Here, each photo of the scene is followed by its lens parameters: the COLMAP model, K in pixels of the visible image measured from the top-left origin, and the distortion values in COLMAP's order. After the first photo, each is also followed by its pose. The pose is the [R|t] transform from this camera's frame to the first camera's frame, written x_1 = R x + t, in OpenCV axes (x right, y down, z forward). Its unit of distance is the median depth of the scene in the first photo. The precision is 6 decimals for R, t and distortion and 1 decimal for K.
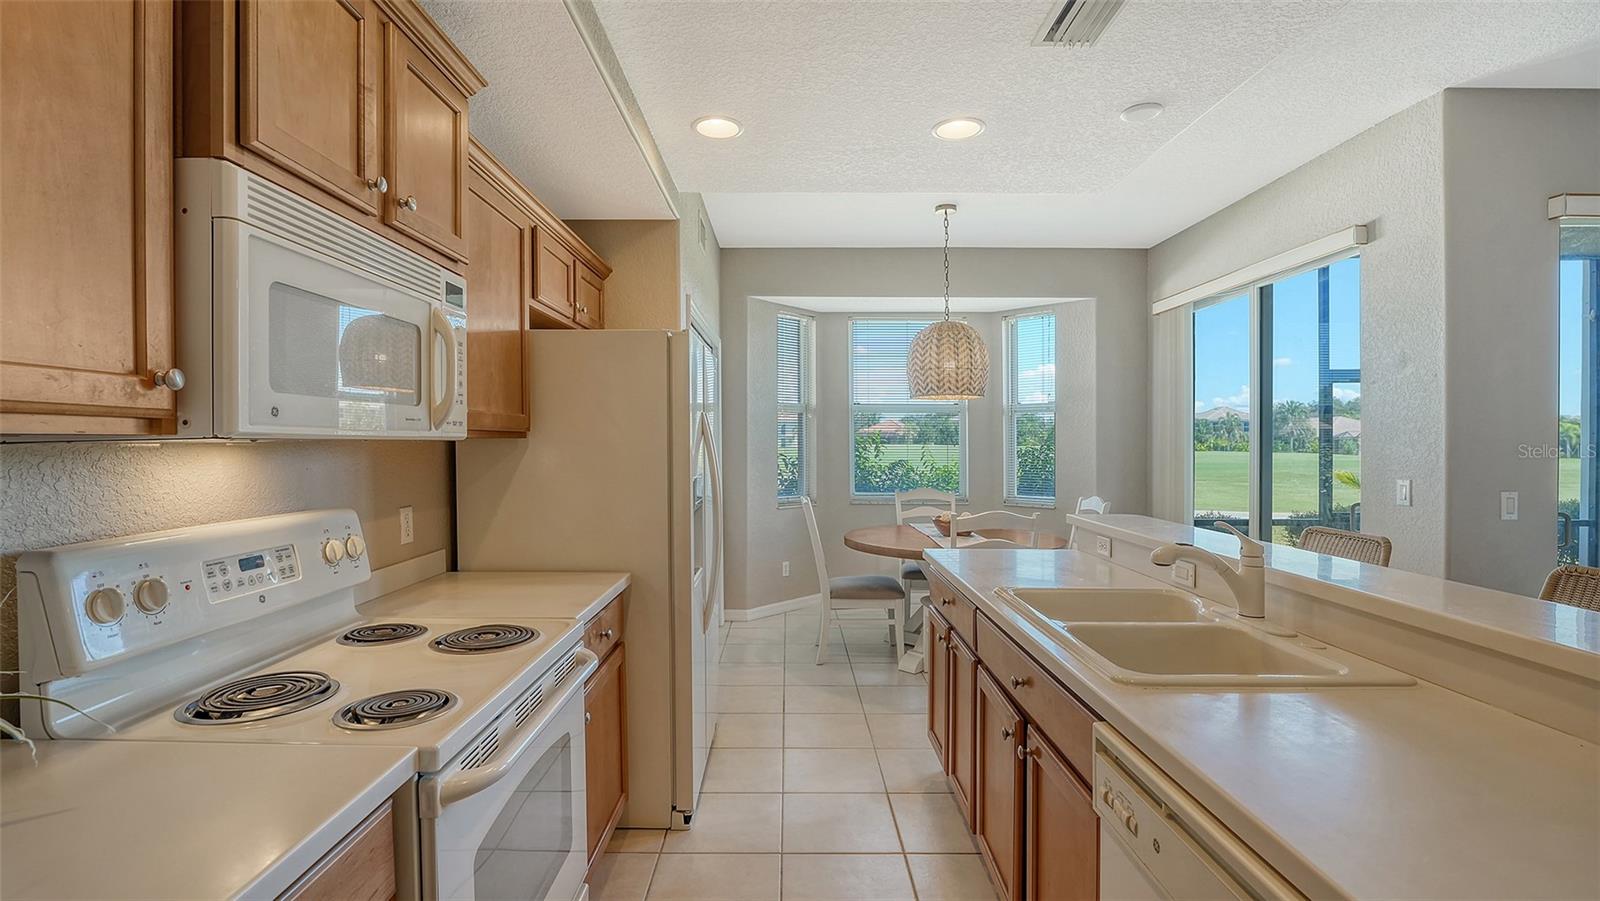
lens RADIAL K [[719.2, 0, 777.1], [0, 719.2, 457.8], [0, 0, 1]] dist [-0.019064, -0.000666]
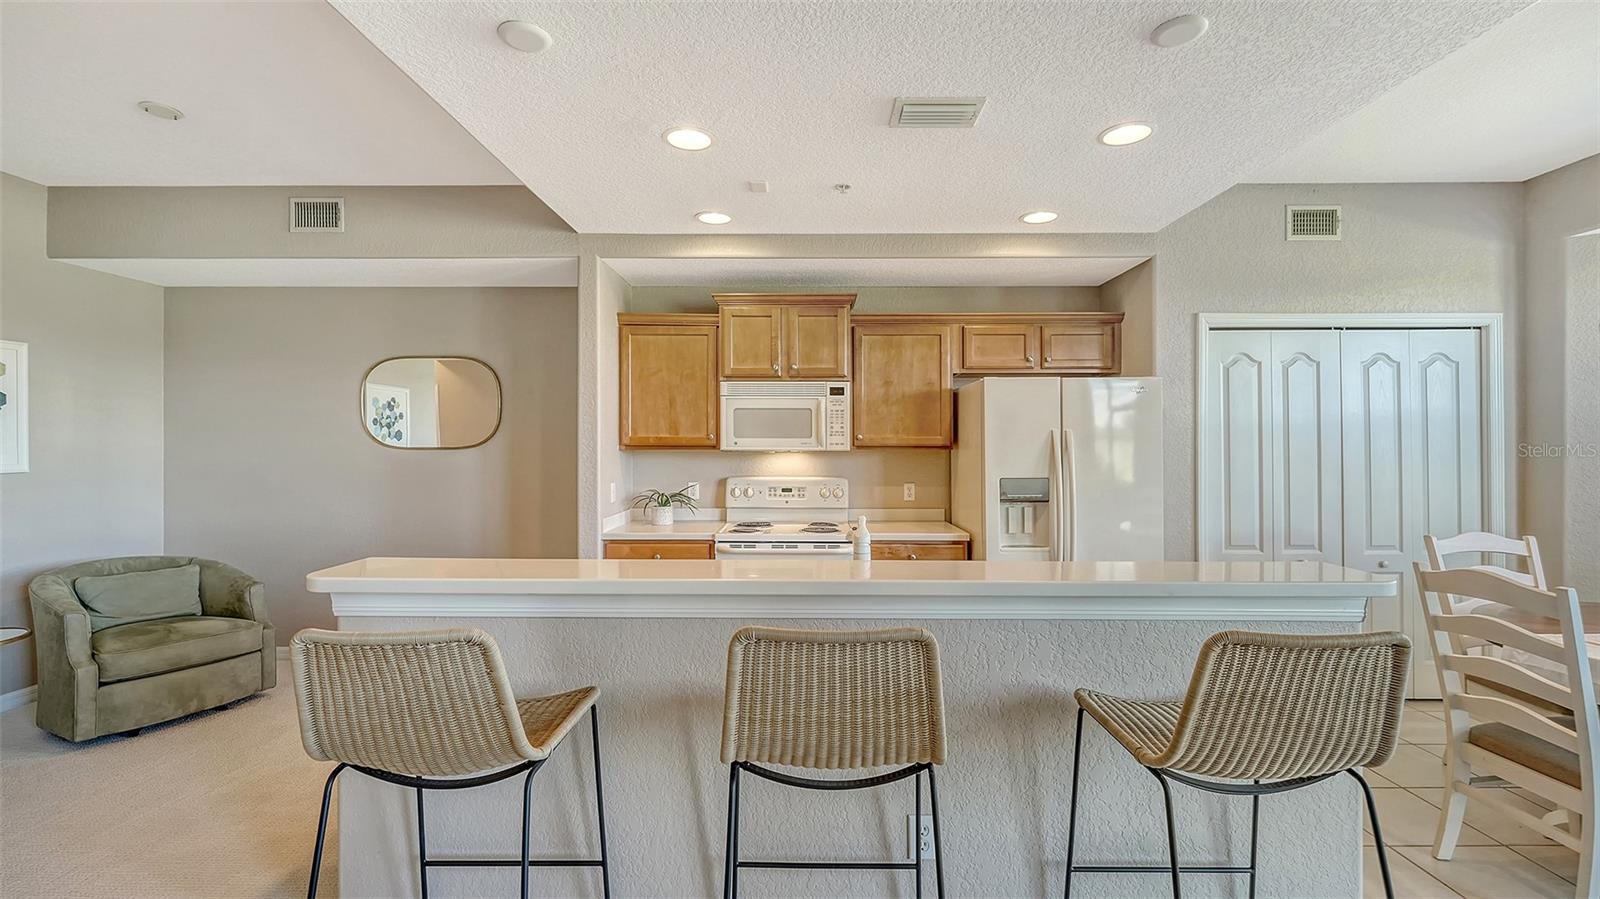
lens RADIAL K [[685.7, 0, 804.9], [0, 685.7, 438.3], [0, 0, 1]] dist [-0.003831, -0.001826]
pose [[-0.010330, -0.013979, -0.999849, 1.066881], [-0.023718, 0.999624, -0.013731, -0.018593], [0.999665, 0.023572, -0.010658, 0.522828]]
